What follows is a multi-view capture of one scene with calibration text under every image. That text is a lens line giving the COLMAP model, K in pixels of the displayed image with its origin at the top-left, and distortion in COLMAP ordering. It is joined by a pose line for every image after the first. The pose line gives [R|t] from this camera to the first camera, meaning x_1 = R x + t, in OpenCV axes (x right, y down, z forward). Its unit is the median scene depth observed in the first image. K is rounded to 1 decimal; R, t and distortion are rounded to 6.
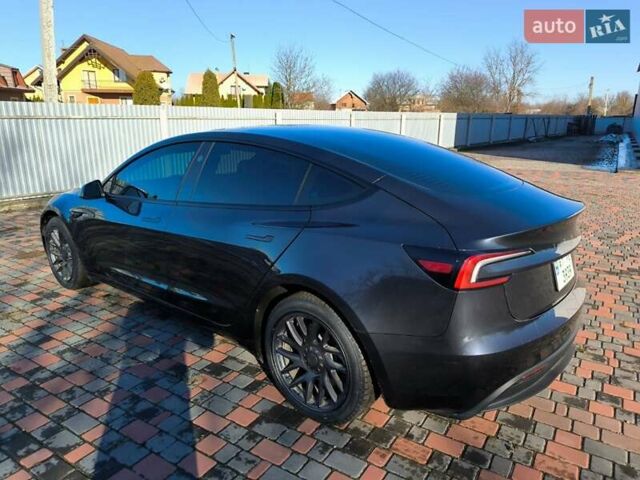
lens RADIAL K [[444.7, 0, 317.3], [0, 444.7, 238.6], [0, 0, 1]] dist [0.044041, -0.043858]
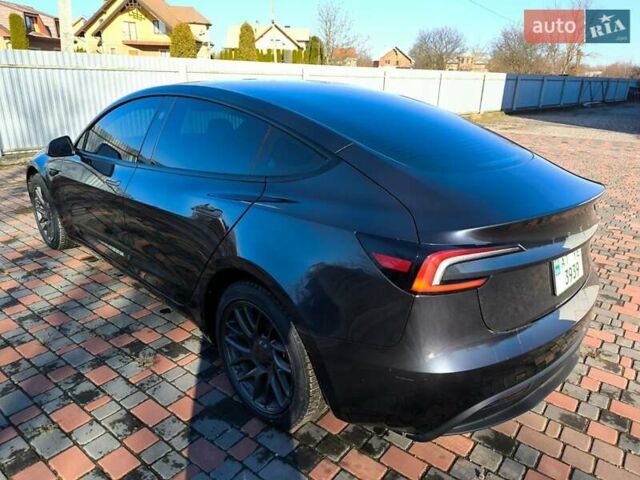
lens RADIAL K [[444.7, 0, 317.3], [0, 444.7, 238.6], [0, 0, 1]] dist [0.044041, -0.043858]
pose [[0.995670, 0.050911, -0.077779, 0.114038], [-0.044052, 0.995191, 0.087483, -0.025982], [0.081859, -0.083678, 0.993125, 0.116725]]
